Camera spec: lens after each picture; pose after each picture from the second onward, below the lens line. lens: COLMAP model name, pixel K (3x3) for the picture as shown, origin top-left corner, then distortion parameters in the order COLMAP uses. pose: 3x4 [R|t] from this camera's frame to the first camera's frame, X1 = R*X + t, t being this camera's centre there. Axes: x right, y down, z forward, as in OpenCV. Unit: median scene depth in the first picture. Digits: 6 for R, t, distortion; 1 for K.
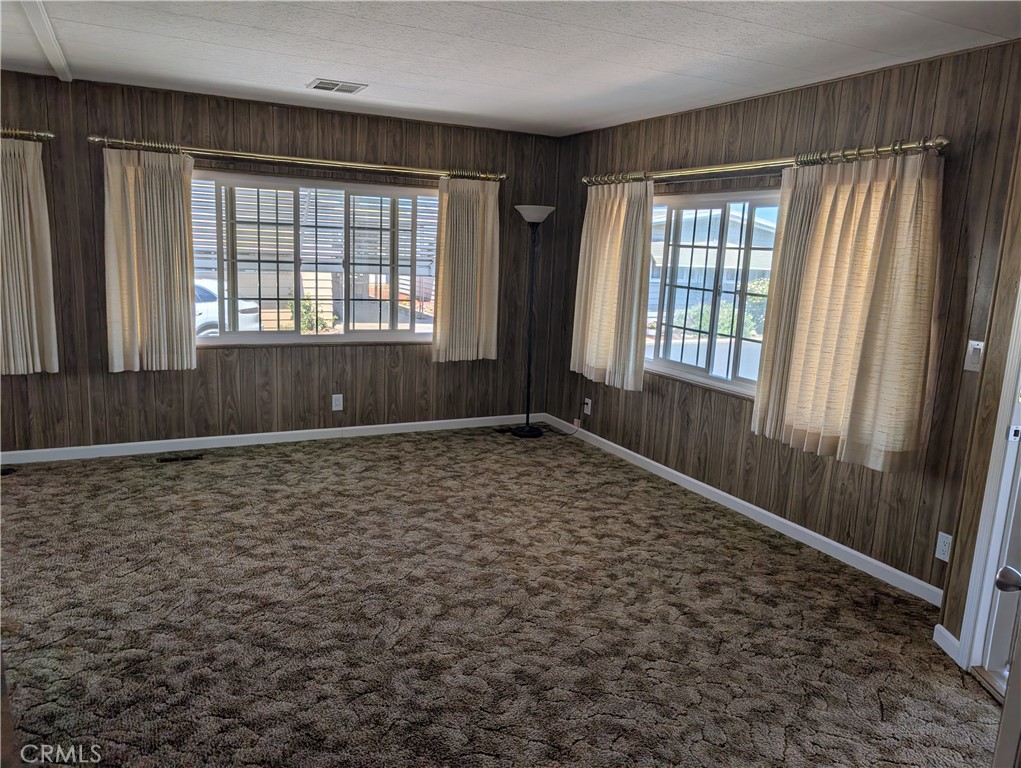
lens RADIAL K [[730.8, 0, 508.5], [0, 730.8, 379.7], [0, 0, 1]] dist [0.033812, -0.044260]
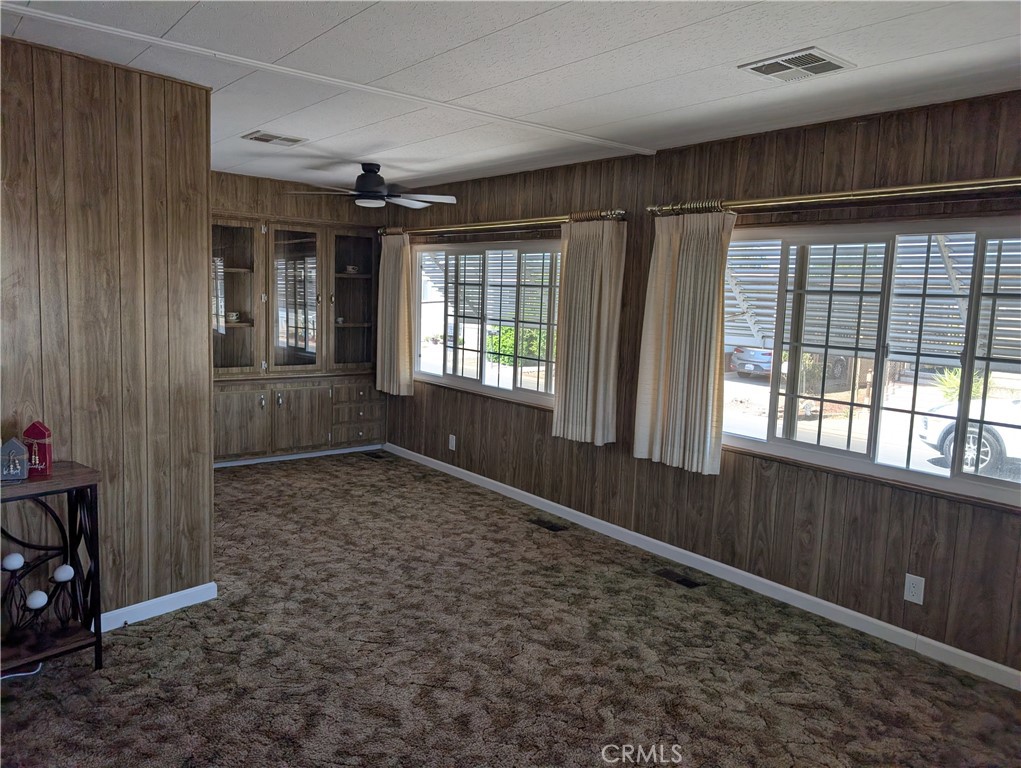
lens RADIAL K [[743.3, 0, 510.5], [0, 743.3, 369.8], [0, 0, 1]] dist [0.011013, -0.000177]
pose [[0.209099, 0.066282, -0.975646, 0.320888], [-0.204460, 0.978612, 0.022664, -0.104621], [0.956281, 0.194742, 0.218179, 0.624220]]
